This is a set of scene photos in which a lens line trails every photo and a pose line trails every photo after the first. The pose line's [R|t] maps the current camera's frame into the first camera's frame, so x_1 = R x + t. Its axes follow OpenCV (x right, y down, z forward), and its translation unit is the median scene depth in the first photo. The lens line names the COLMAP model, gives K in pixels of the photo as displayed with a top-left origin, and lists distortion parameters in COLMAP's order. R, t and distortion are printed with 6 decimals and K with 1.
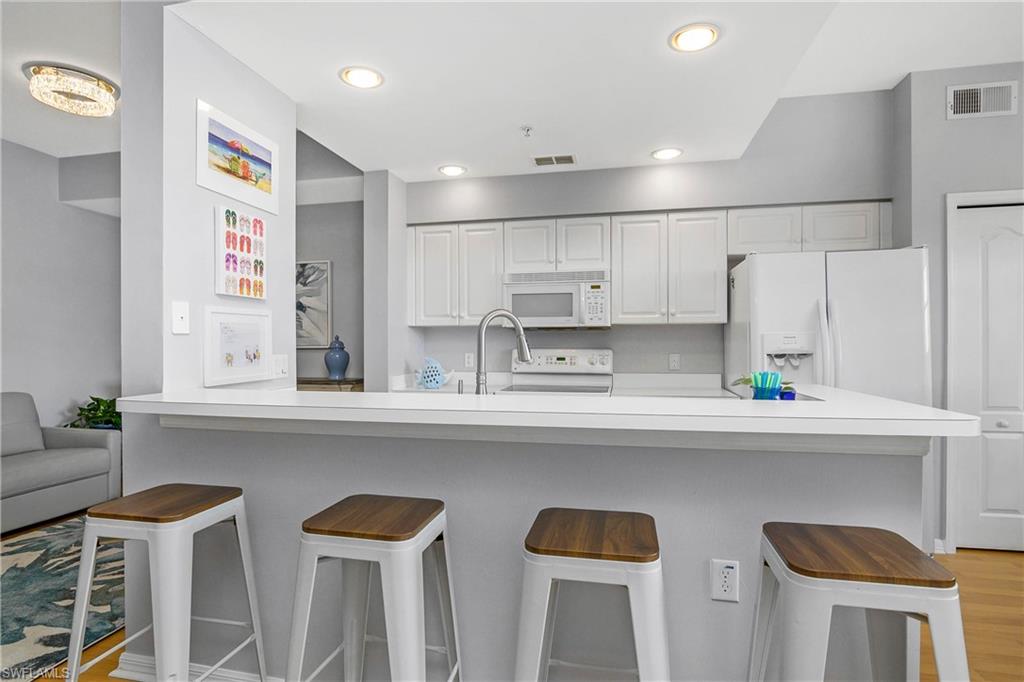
lens RADIAL K [[514.6, 0, 507.0], [0, 514.6, 346.9], [0, 0, 1]] dist [-0.029432, 0.008662]
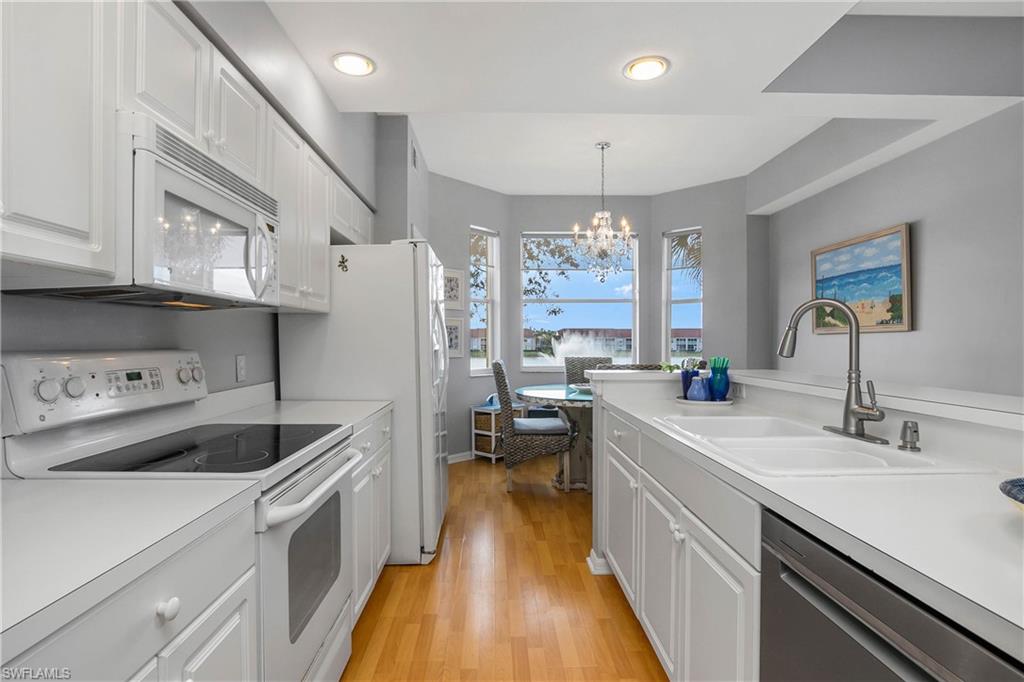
lens RADIAL K [[514.6, 0, 507.0], [0, 514.6, 346.9], [0, 0, 1]] dist [-0.029432, 0.008662]
pose [[-0.231483, -0.008735, 0.972800, -0.403384], [0.004240, 0.999941, 0.009987, -0.002273], [-0.972830, 0.006437, -0.231433, 0.946662]]
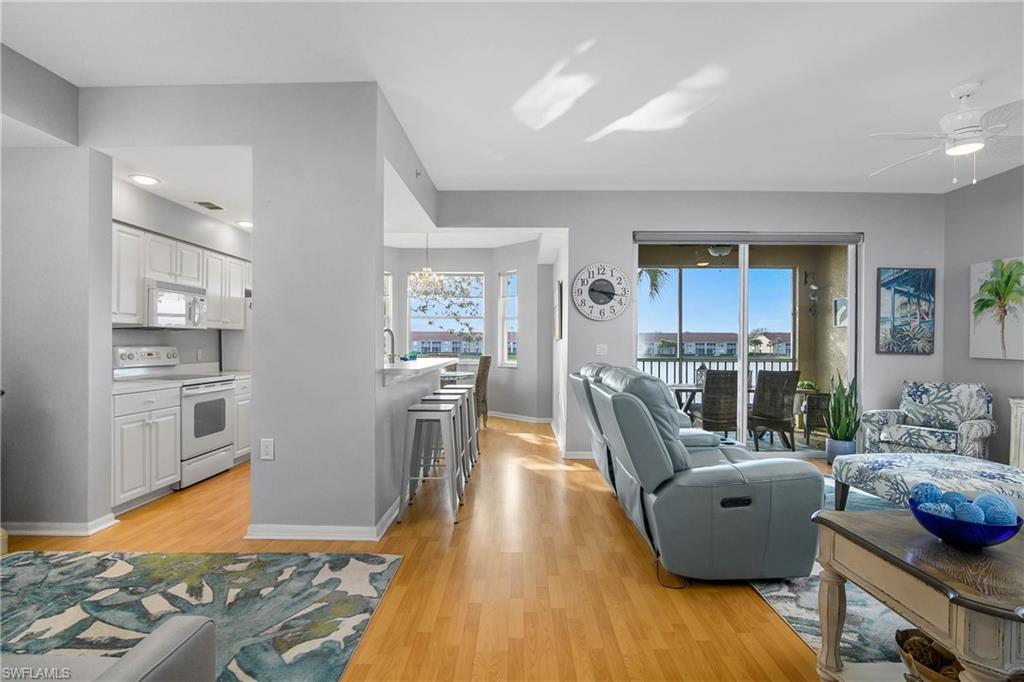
lens RADIAL K [[507.2, 0, 505.0], [0, 507.2, 344.3], [0, 0, 1]] dist [-0.016654, 0.001280]
pose [[-0.184495, 0.000620, 0.982833, -1.366311], [0.000699, 1.000000, -0.000499, 0.001512], [-0.982833, 0.000595, -0.184495, 0.488718]]
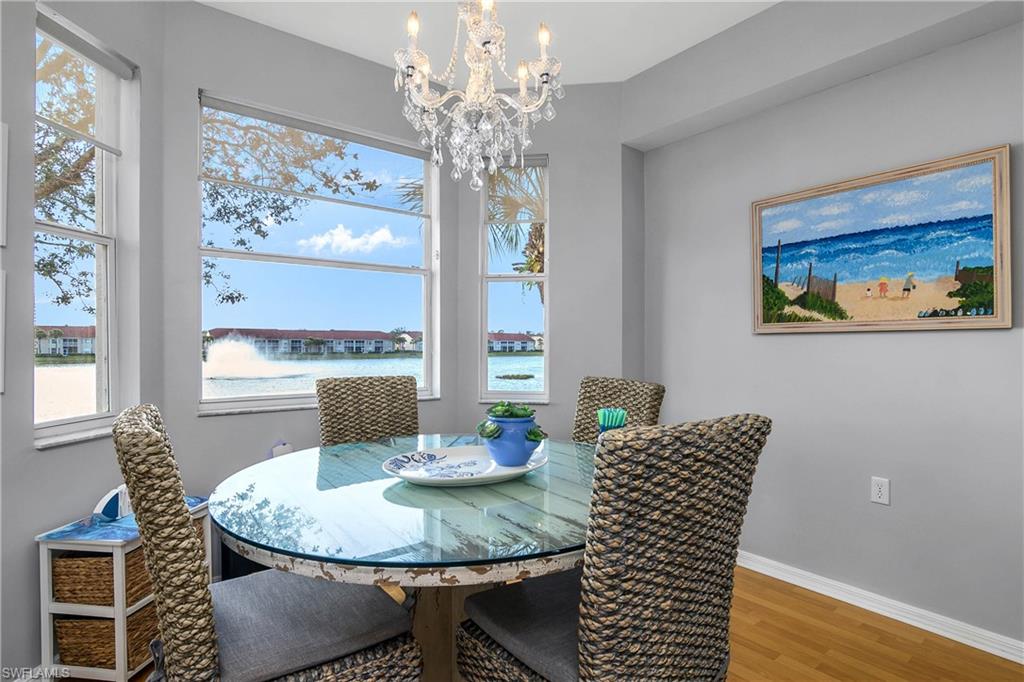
lens RADIAL K [[507.2, 0, 505.0], [0, 507.2, 344.3], [0, 0, 1]] dist [-0.016654, 0.001280]
pose [[-0.763339, -0.001358, 0.645996, 0.410161], [0.000504, 0.999996, 0.002697, -0.002988], [-0.645997, 0.002384, -0.763336, 0.779901]]
